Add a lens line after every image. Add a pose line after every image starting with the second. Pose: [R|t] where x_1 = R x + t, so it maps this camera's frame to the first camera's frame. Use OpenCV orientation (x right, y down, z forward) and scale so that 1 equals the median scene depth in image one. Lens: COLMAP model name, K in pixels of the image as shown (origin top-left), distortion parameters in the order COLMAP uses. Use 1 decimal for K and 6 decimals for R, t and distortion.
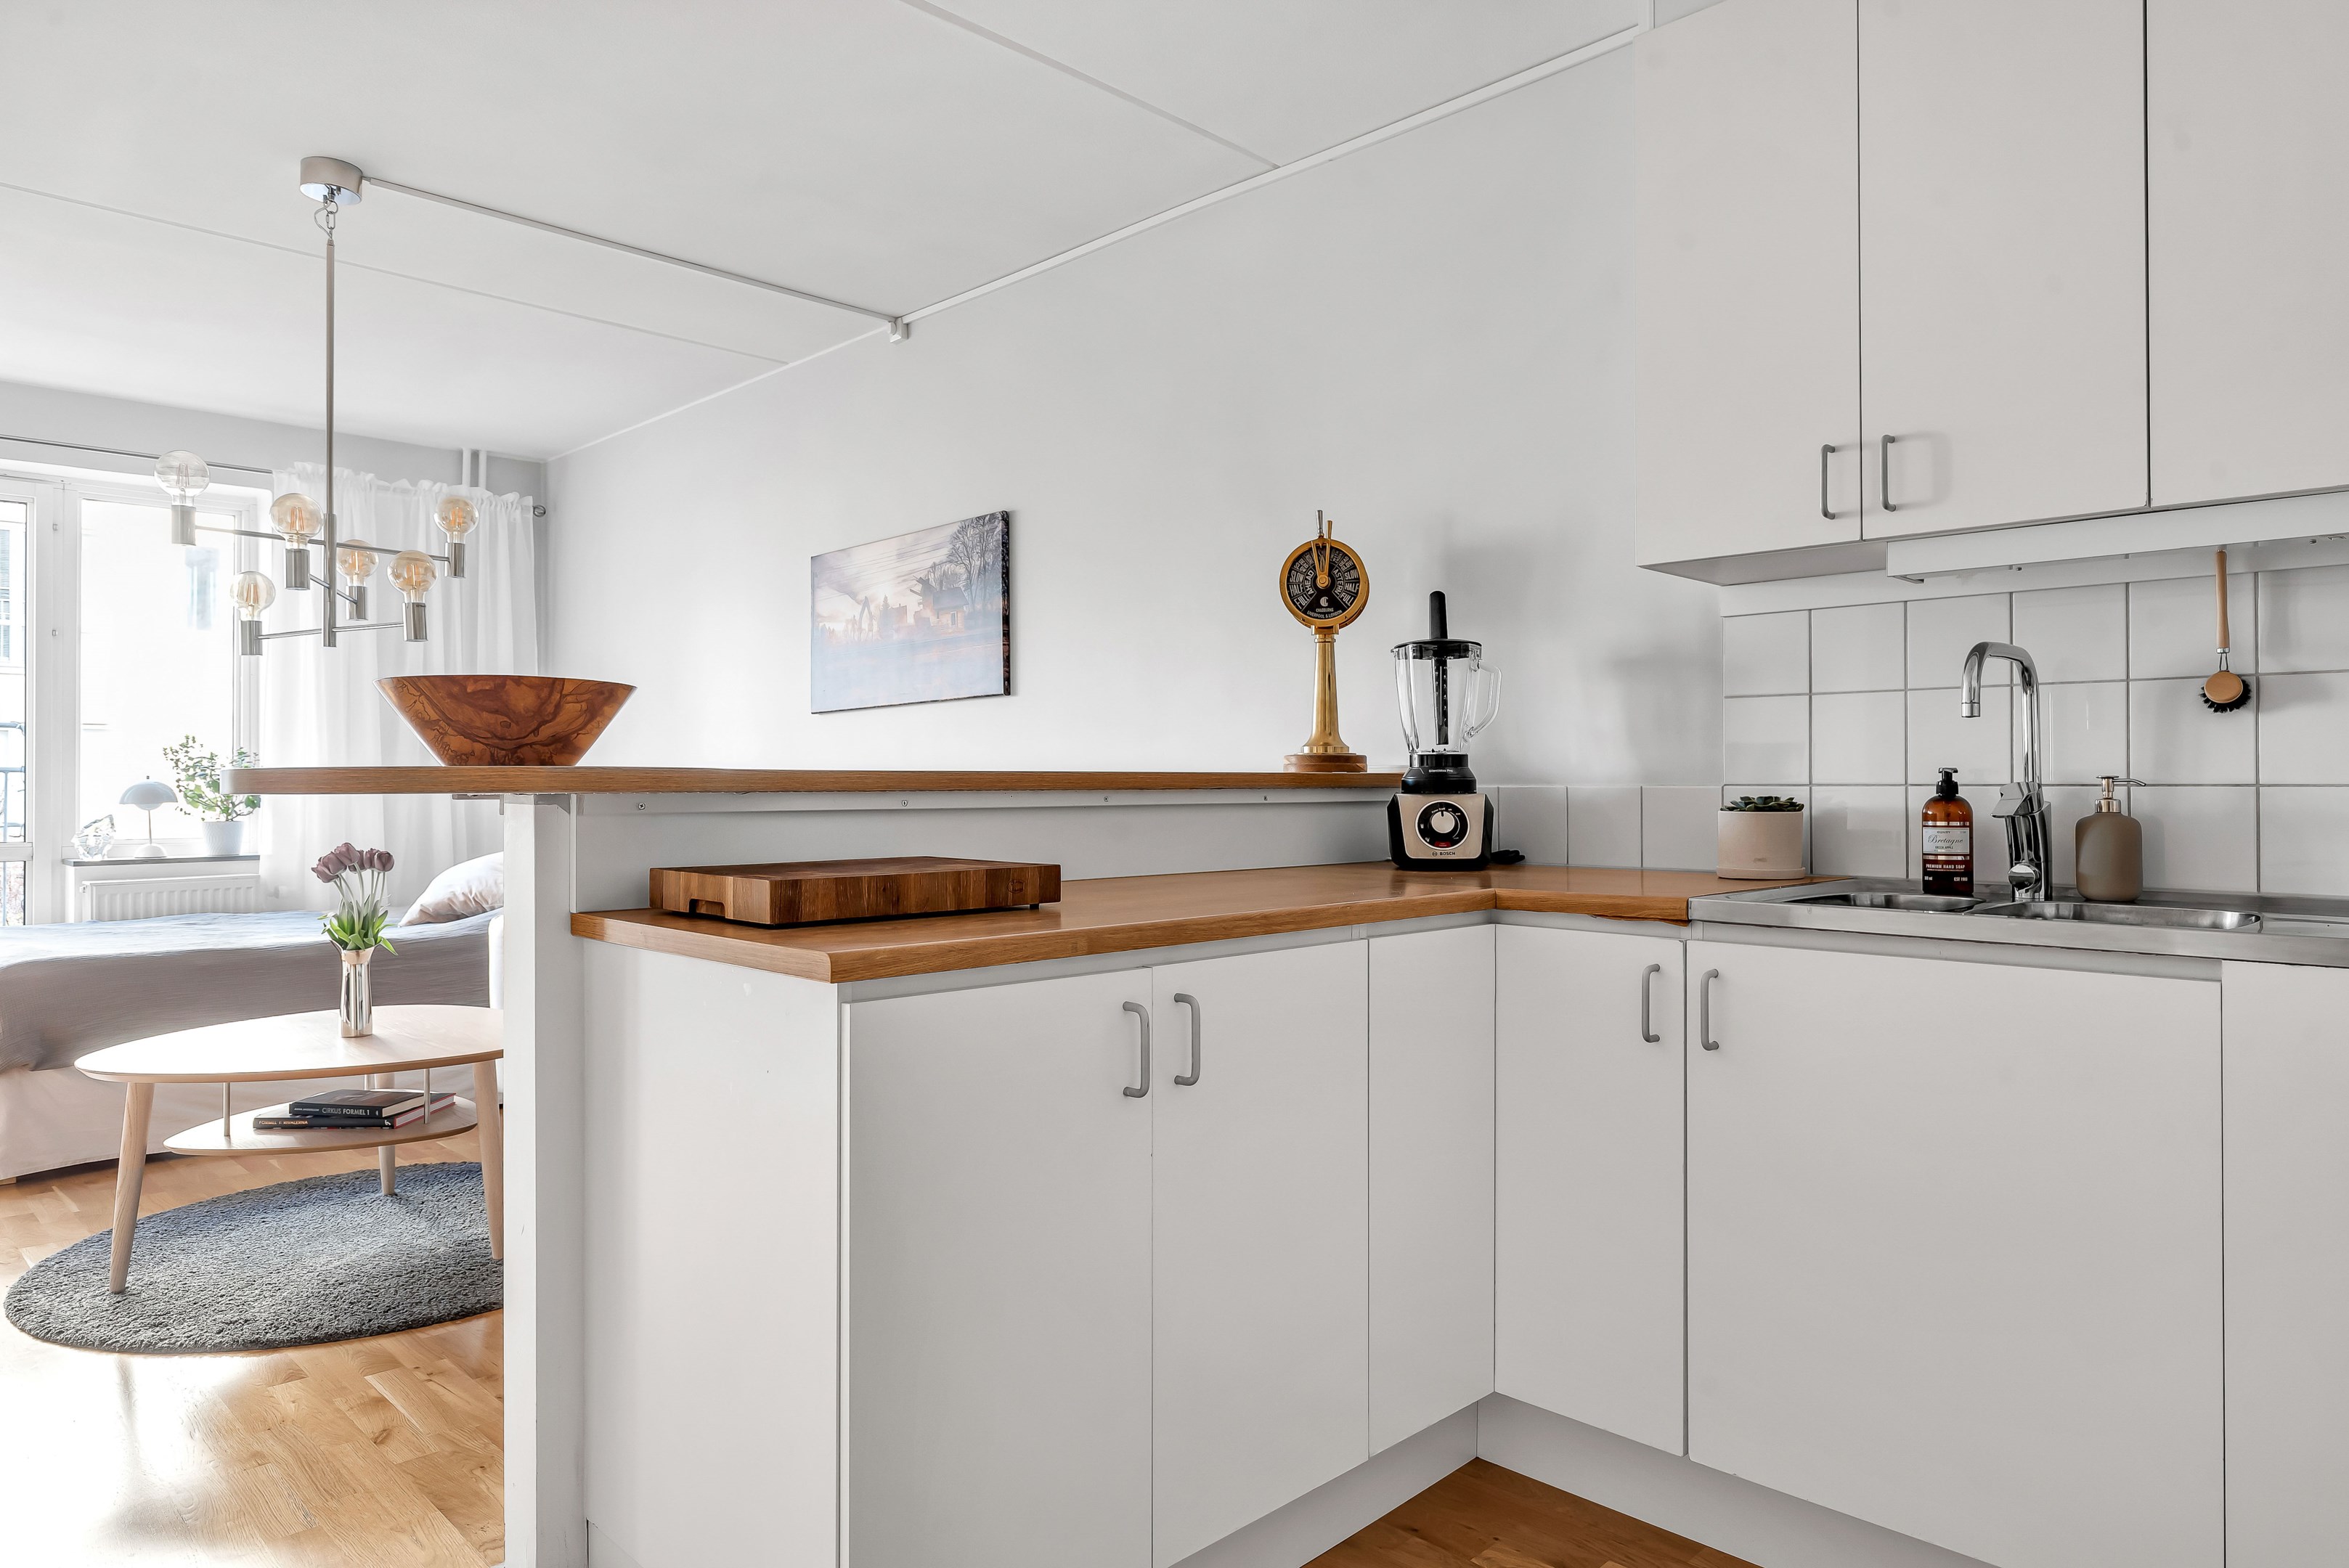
lens RADIAL K [[1377.8, 0, 1159.4], [0, 1377.8, 780.4], [0, 0, 1]] dist [-0.004765, -0.000782]
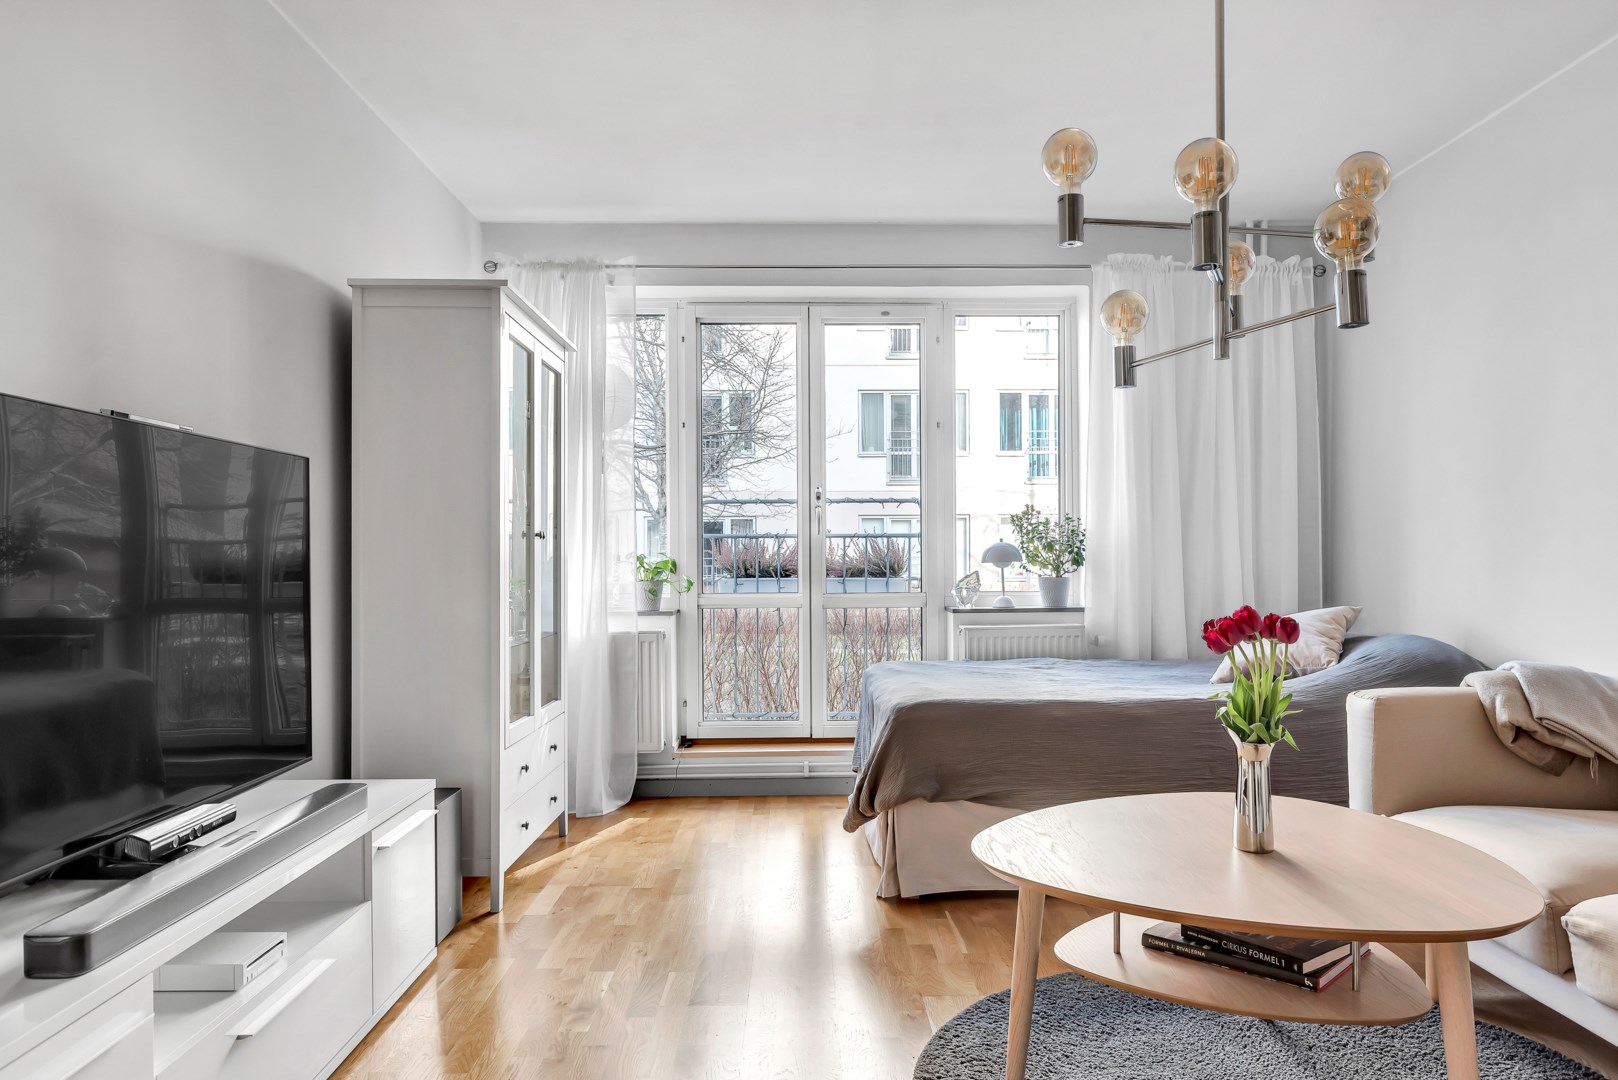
lens RADIAL K [[1056.1, 0, 837.4], [0, 1056.1, 563.0], [0, 0, 1]] dist [-0.009816, 0.006571]
pose [[0.720642, 0.002226, -0.693304, -0.379169], [0.005262, 0.999948, 0.008679, 0.016592], [0.693288, -0.009903, 0.720593, 0.448867]]
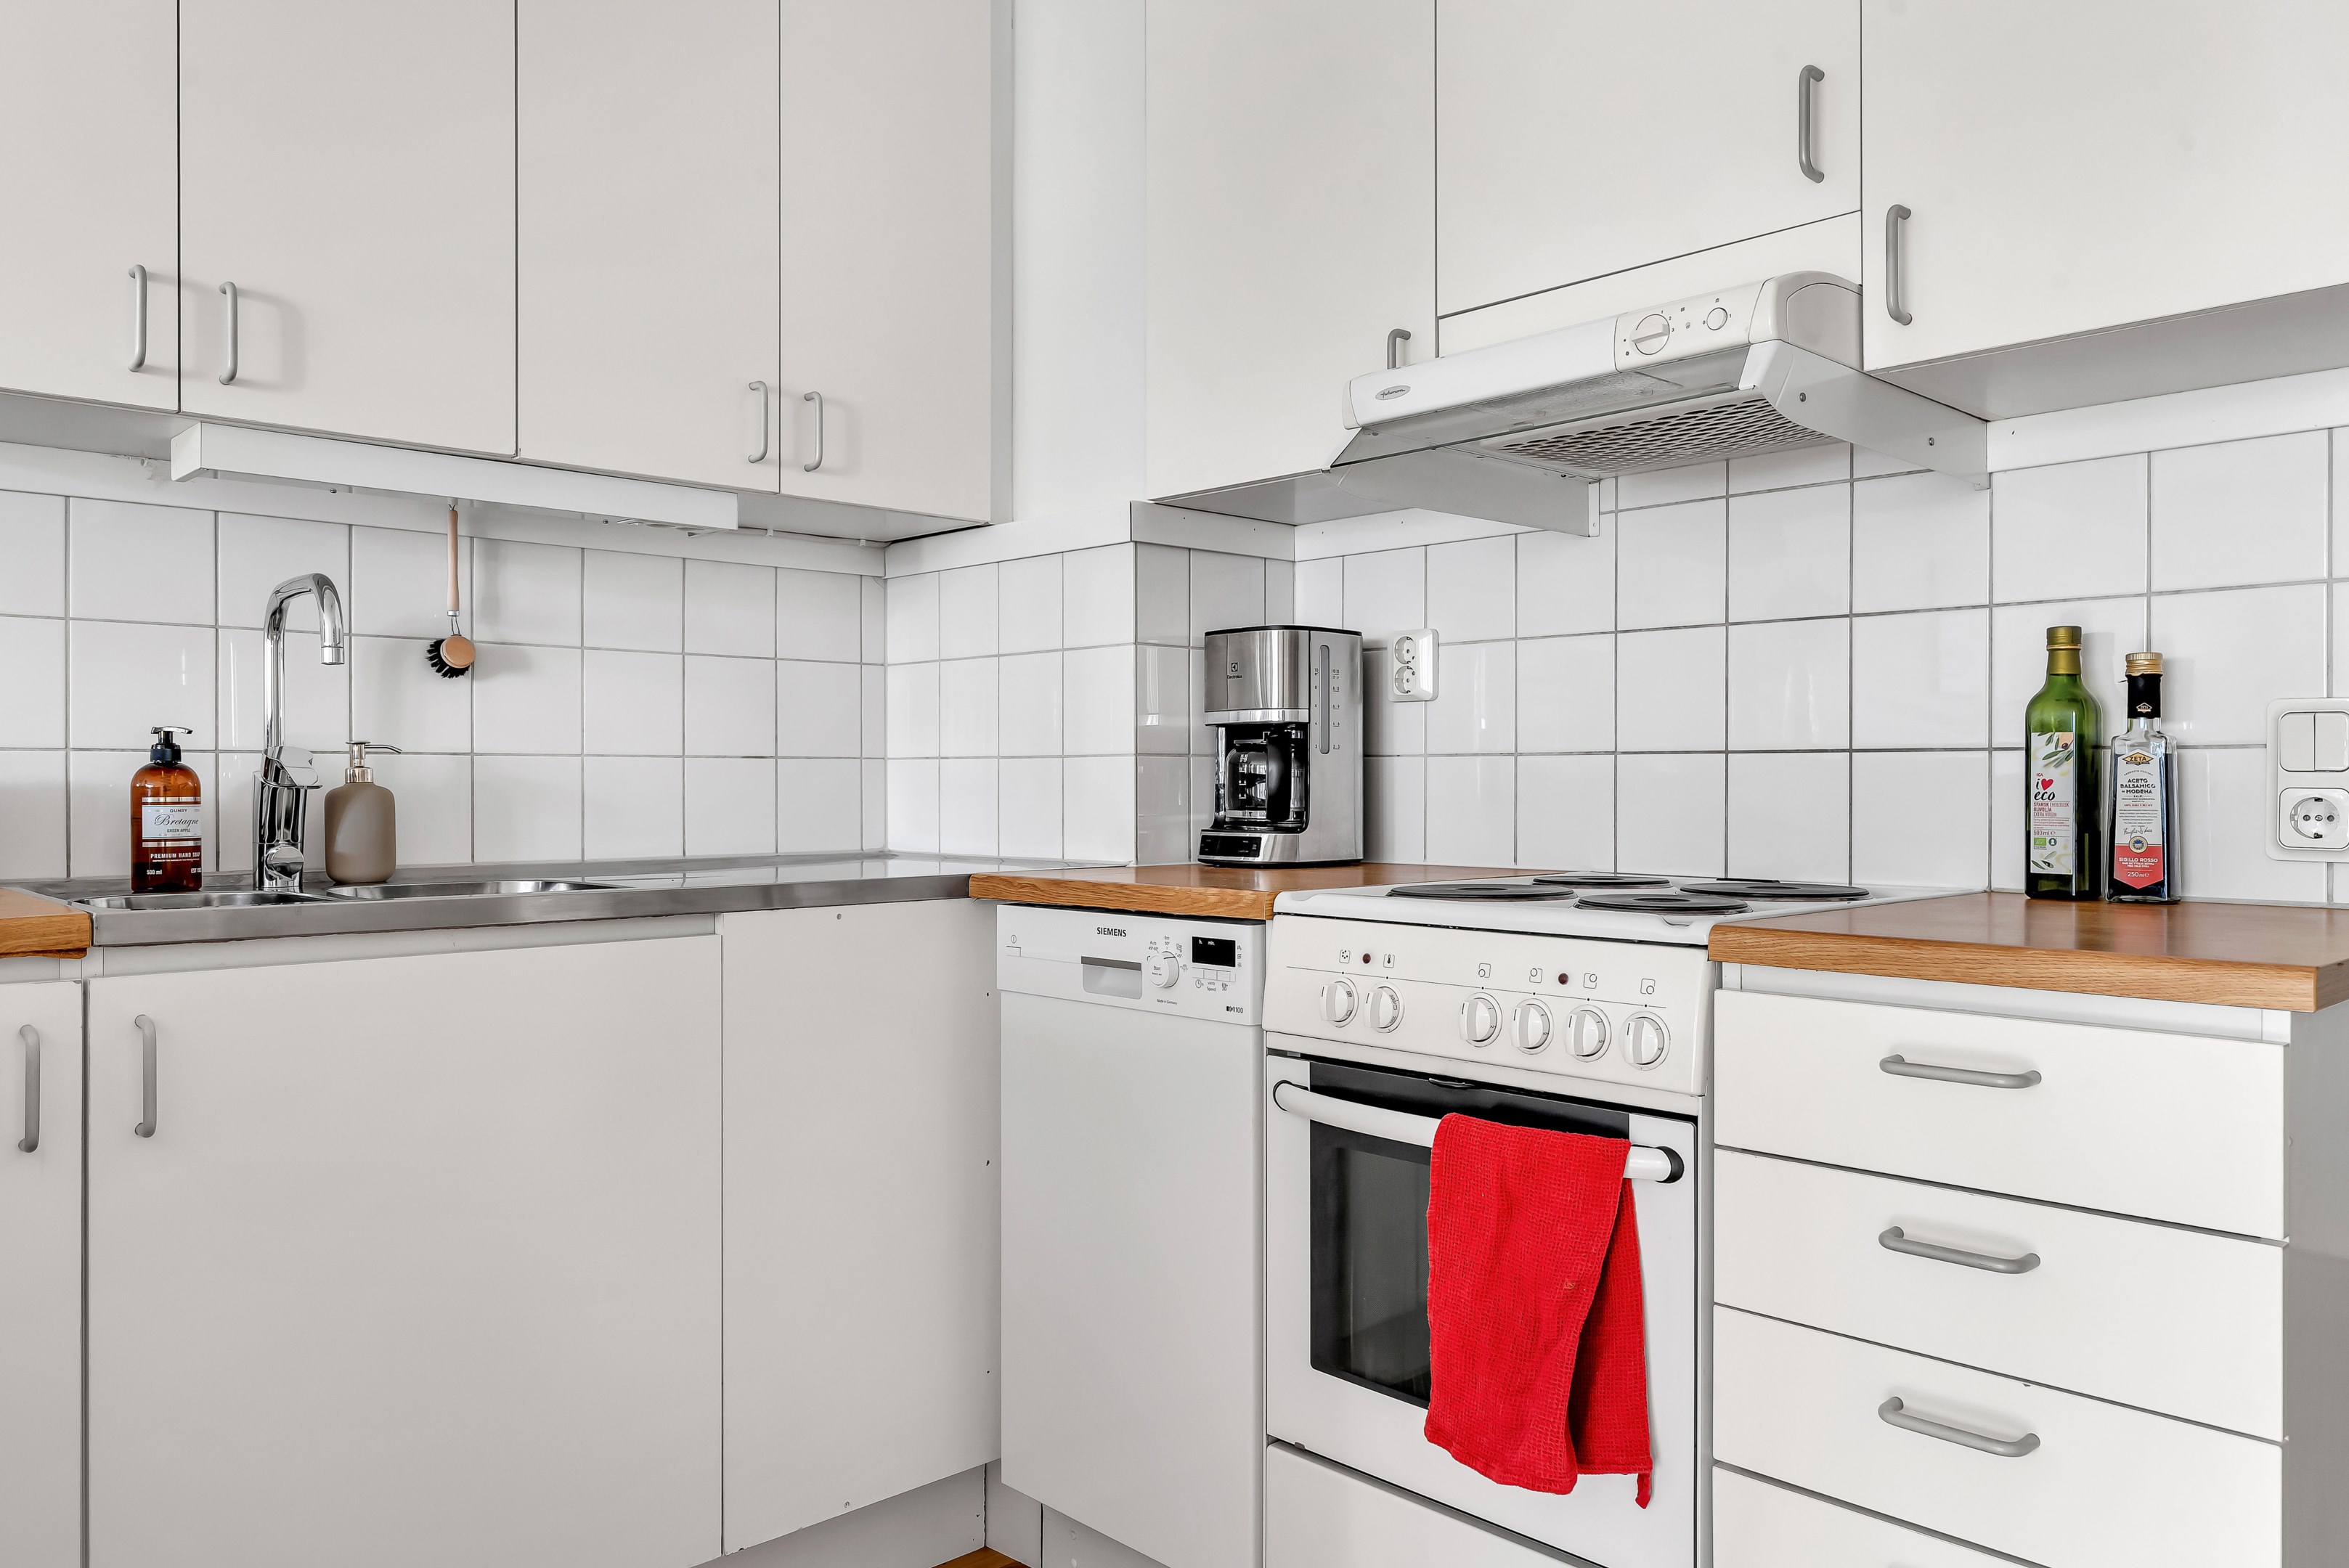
lens RADIAL K [[1681.0, 0, 1150.7], [0, 1681.0, 783.7], [0, 0, 1]] dist [-0.000843, -0.005223]
pose [[0.038602, -0.002023, 0.999253, -0.256425], [-0.004390, 0.999988, 0.002195, 0.013539], [-0.999245, -0.004471, 0.038593, 0.315888]]
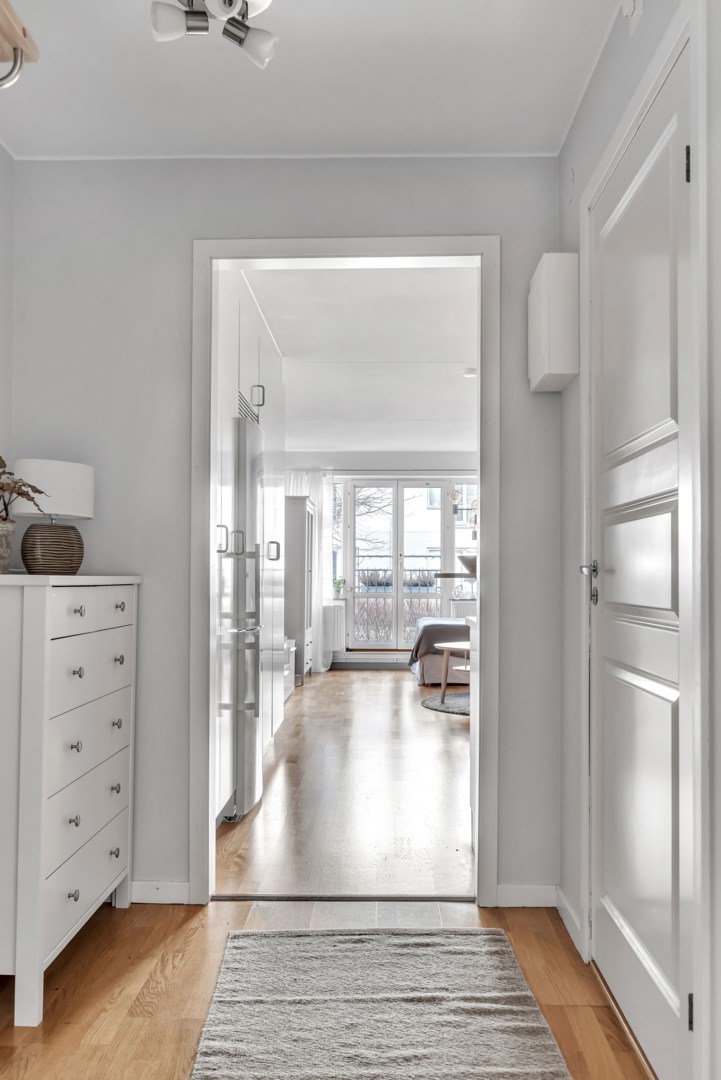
lens RADIAL K [[859.1, 0, 365.4], [0, 859.1, 540.7], [0, 0, 1]] dist [-0.017793, 0.029177]
pose [[0.679541, -0.022456, -0.733294, 0.956193], [-0.005993, 0.999328, -0.036157, -0.006197], [0.733613, 0.028965, 0.678949, -0.896946]]
